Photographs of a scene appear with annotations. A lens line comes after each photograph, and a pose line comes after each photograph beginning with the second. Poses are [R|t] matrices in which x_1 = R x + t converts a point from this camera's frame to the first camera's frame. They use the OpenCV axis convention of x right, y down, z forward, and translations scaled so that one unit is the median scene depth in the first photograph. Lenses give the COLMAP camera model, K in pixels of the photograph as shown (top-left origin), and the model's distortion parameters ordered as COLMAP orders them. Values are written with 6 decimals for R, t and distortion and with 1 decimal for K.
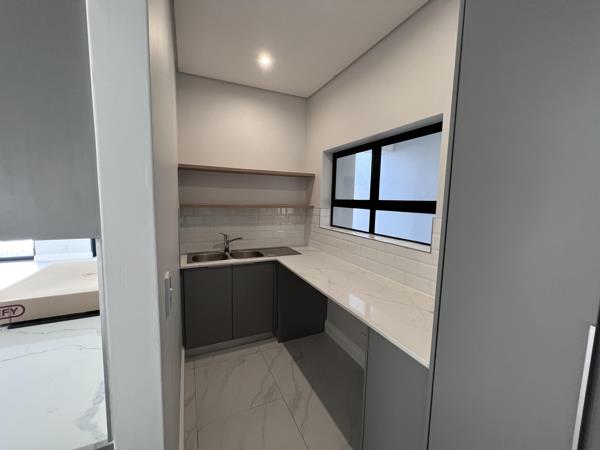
lens RADIAL K [[240.5, 0, 297.8], [0, 240.5, 222.8], [0, 0, 1]] dist [0.003627, -0.000498]
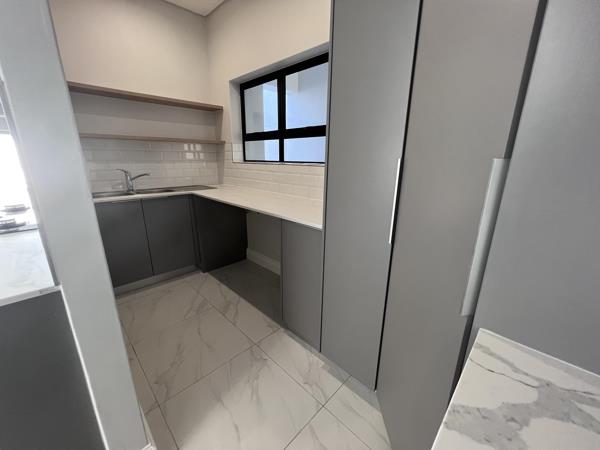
lens RADIAL K [[240.5, 0, 299.5], [0, 240.5, 225.7], [0, 0, 1]] dist [0.003627, -0.000498]
pose [[0.935691, -0.106266, 0.336438, -0.018636], [0.044324, 0.981414, 0.186711, 0.114362], [-0.350026, -0.159791, 0.923010, -0.091220]]
